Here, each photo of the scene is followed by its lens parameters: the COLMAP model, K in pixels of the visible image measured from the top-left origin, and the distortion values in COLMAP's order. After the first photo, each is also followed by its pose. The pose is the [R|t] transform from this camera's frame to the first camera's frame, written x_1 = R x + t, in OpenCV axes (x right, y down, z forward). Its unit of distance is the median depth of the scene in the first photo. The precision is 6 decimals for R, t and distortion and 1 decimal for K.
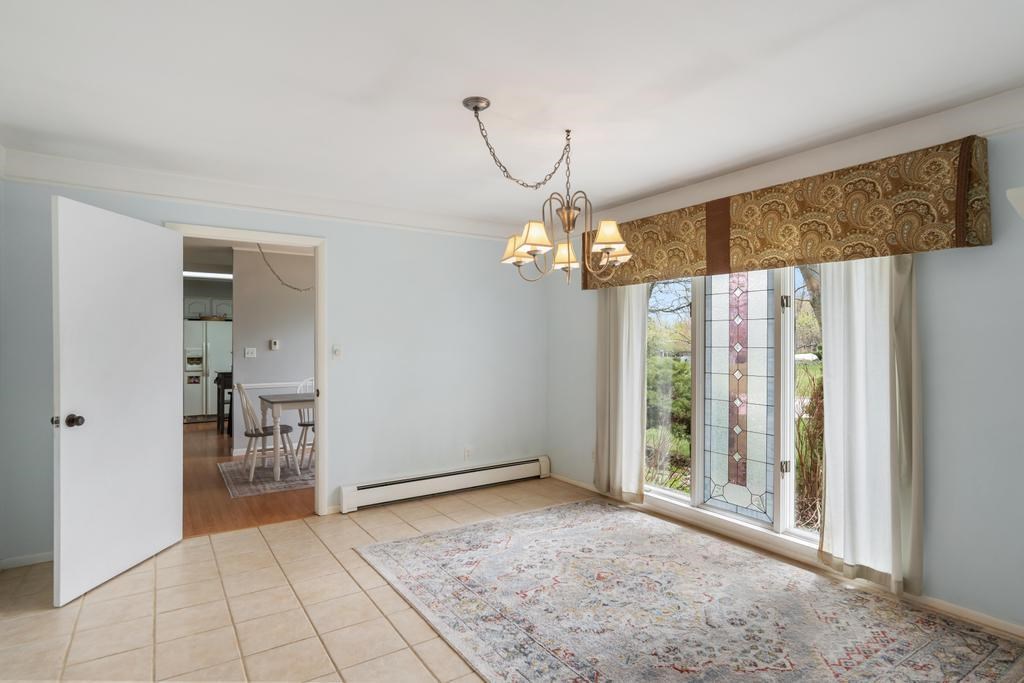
lens RADIAL K [[548.0, 0, 511.6], [0, 548.0, 338.9], [0, 0, 1]] dist [-0.006954, 0.000438]
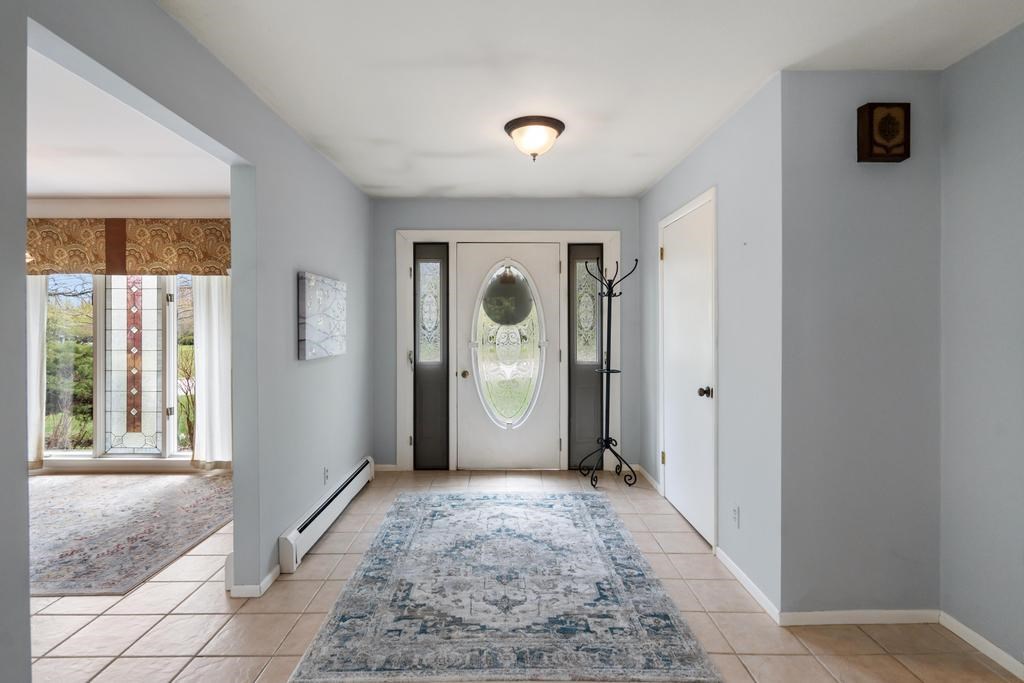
lens RADIAL K [[504.9, 0, 488.4], [0, 504.9, 325.6], [0, 0, 1]] dist [-0.001854, 0.000082]
pose [[0.565074, -0.005010, 0.825025, -0.121500], [-0.000315, 0.999980, 0.006288, -0.003358], [-0.825040, -0.003813, 0.565061, -0.434423]]
